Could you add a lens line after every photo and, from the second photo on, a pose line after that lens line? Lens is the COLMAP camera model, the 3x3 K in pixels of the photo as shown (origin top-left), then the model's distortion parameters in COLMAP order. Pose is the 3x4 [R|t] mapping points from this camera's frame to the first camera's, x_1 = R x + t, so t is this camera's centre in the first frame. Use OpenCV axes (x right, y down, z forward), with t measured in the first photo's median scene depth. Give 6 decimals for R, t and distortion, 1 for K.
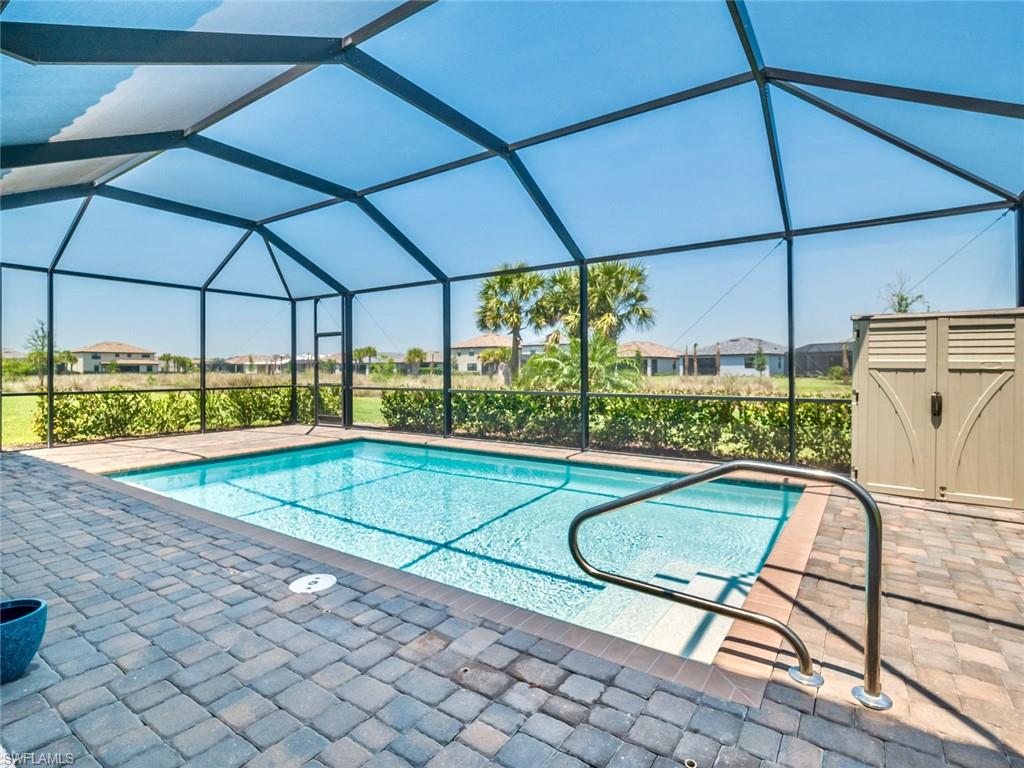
lens RADIAL K [[519.0, 0, 506.9], [0, 519.0, 376.8], [0, 0, 1]] dist [-0.003191, -0.000007]
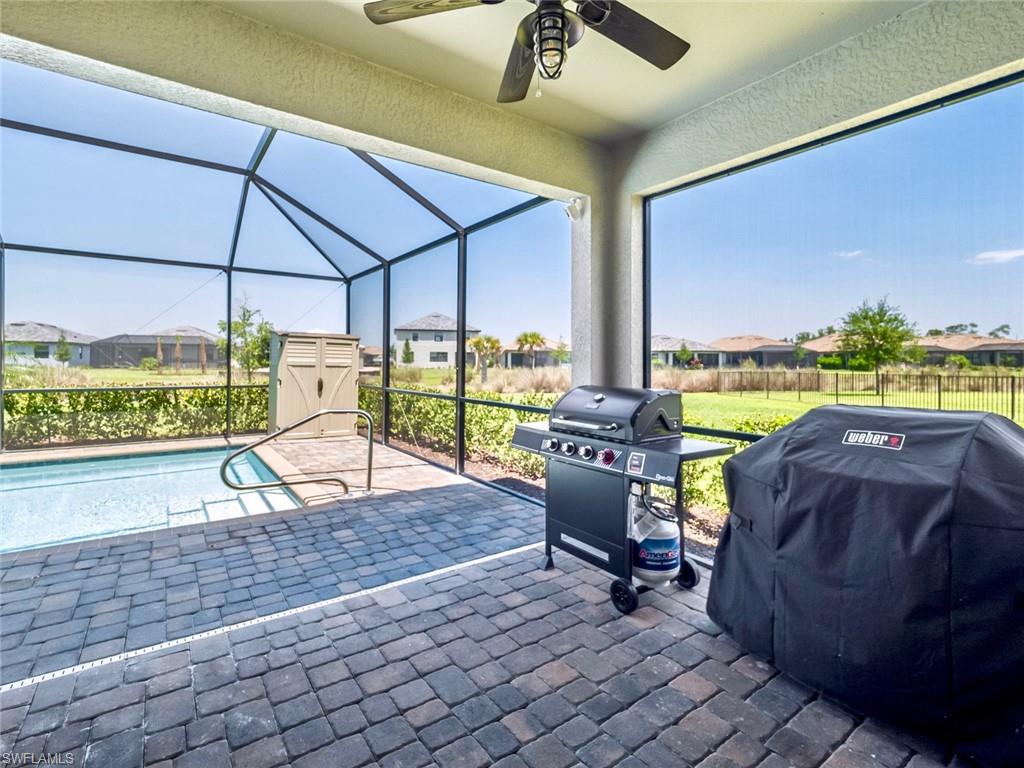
lens RADIAL K [[496.5, 0, 511.2], [0, 496.5, 378.2], [0, 0, 1]] dist [0.001895, 0.000268]
pose [[0.329810, -0.026825, 0.943666, -0.586947], [0.004739, 0.999631, 0.026760, -0.013395], [-0.944036, -0.004354, 0.329815, -0.217378]]
